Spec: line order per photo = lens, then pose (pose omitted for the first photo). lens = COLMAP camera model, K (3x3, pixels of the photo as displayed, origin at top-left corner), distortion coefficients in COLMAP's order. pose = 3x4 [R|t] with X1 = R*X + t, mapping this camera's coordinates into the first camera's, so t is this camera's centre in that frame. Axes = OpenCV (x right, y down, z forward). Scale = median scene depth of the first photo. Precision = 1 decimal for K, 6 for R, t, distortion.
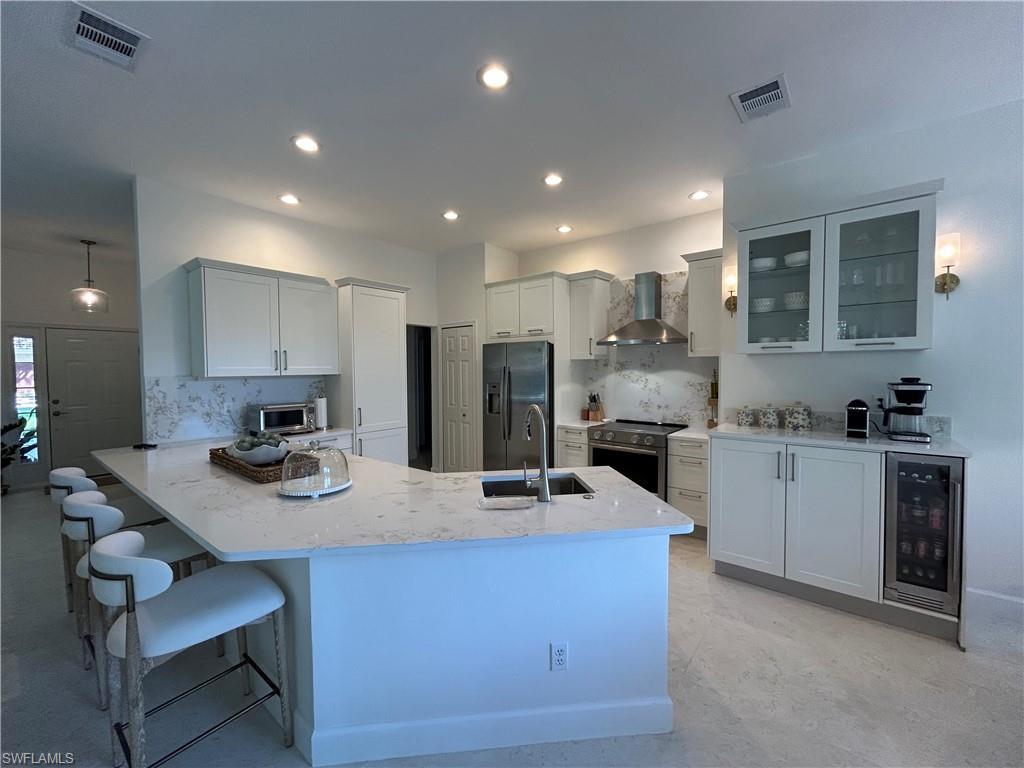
lens RADIAL K [[415.2, 0, 512.9], [0, 415.2, 384.6], [0, 0, 1]] dist [0.001104, 0.001041]
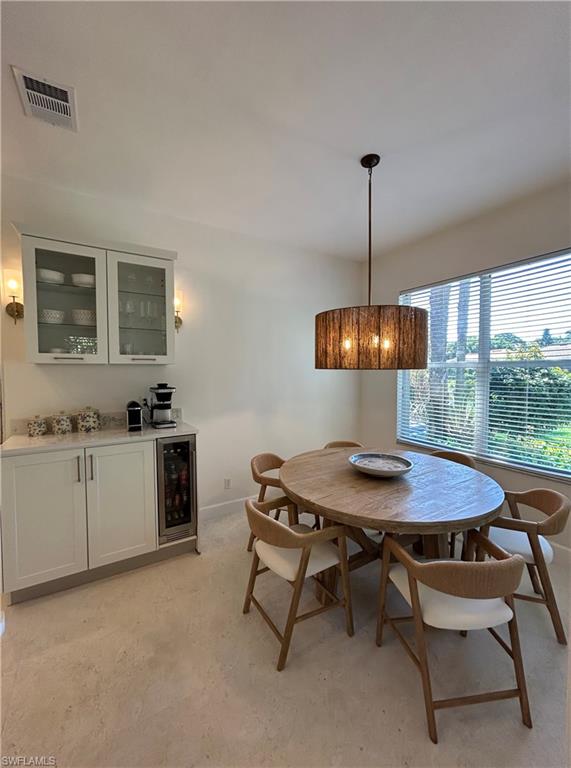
lens RADIAL K [[311.4, 0, 280.3], [0, 311.4, 383.6], [0, 0, 1]] dist [0.001104, 0.001041]
pose [[0.340544, -0.029750, 0.939758, 0.071115], [0.038027, 0.999117, 0.017849, -0.020360], [-0.939459, 0.029658, 0.341374, 0.236182]]
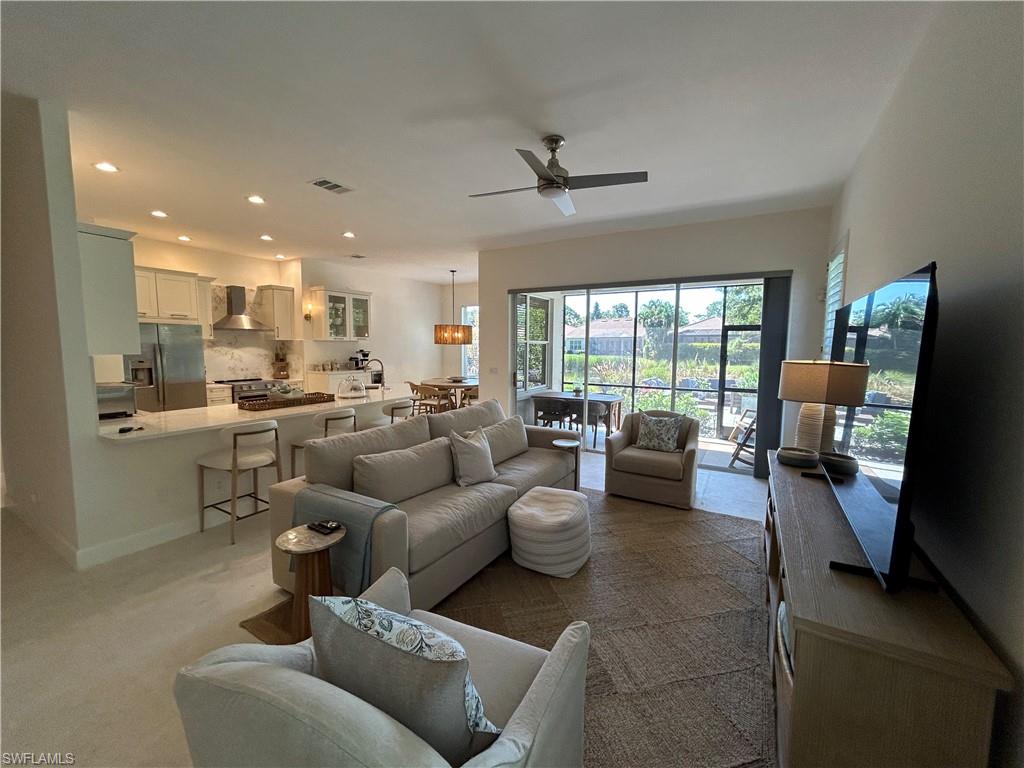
lens RADIAL K [[415.2, 0, 512.4], [0, 415.2, 381.8], [0, 0, 1]] dist [0.001104, 0.001041]
pose [[-0.154727, -0.092323, 0.983634, -2.313184], [0.026007, 0.994898, 0.097472, -0.049316], [-0.987615, 0.040663, -0.151537, 0.349542]]
